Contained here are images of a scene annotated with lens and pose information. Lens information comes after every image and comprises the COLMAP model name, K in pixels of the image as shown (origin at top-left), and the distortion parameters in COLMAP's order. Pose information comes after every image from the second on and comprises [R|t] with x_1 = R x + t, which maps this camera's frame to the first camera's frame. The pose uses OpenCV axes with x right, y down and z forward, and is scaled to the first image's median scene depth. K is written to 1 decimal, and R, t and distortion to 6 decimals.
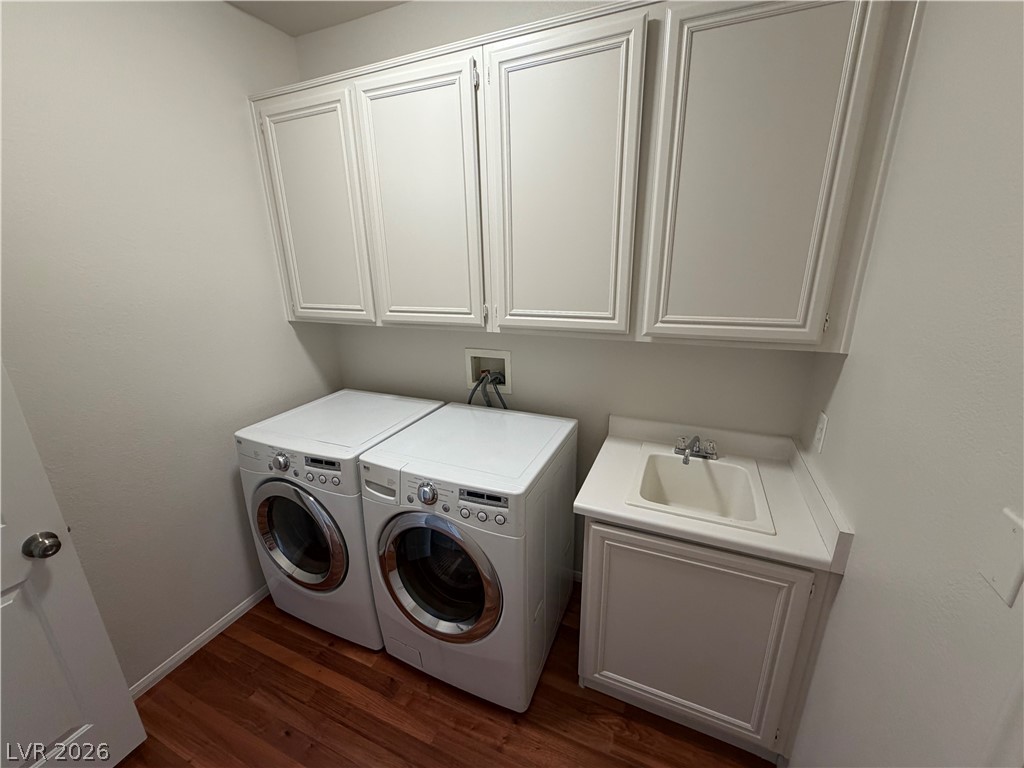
lens RADIAL K [[409.1, 0, 516.9], [0, 409.1, 384.5], [0, 0, 1]] dist [-0.001091, 0.000494]
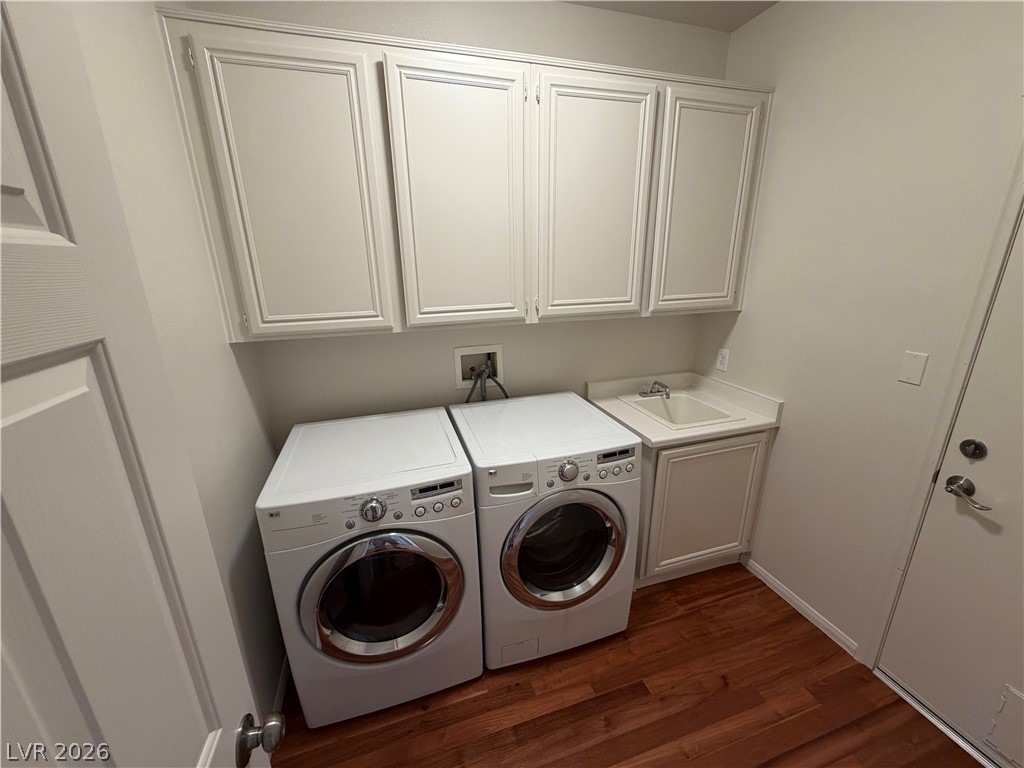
lens RADIAL K [[409.1, 0, 517.0], [0, 409.1, 383.2], [0, 0, 1]] dist [-0.001091, 0.000494]
pose [[0.757018, -0.187360, 0.625955, -0.852744], [0.193154, 0.979360, 0.059544, -0.046524], [-0.624192, 0.075830, 0.777582, 0.200443]]
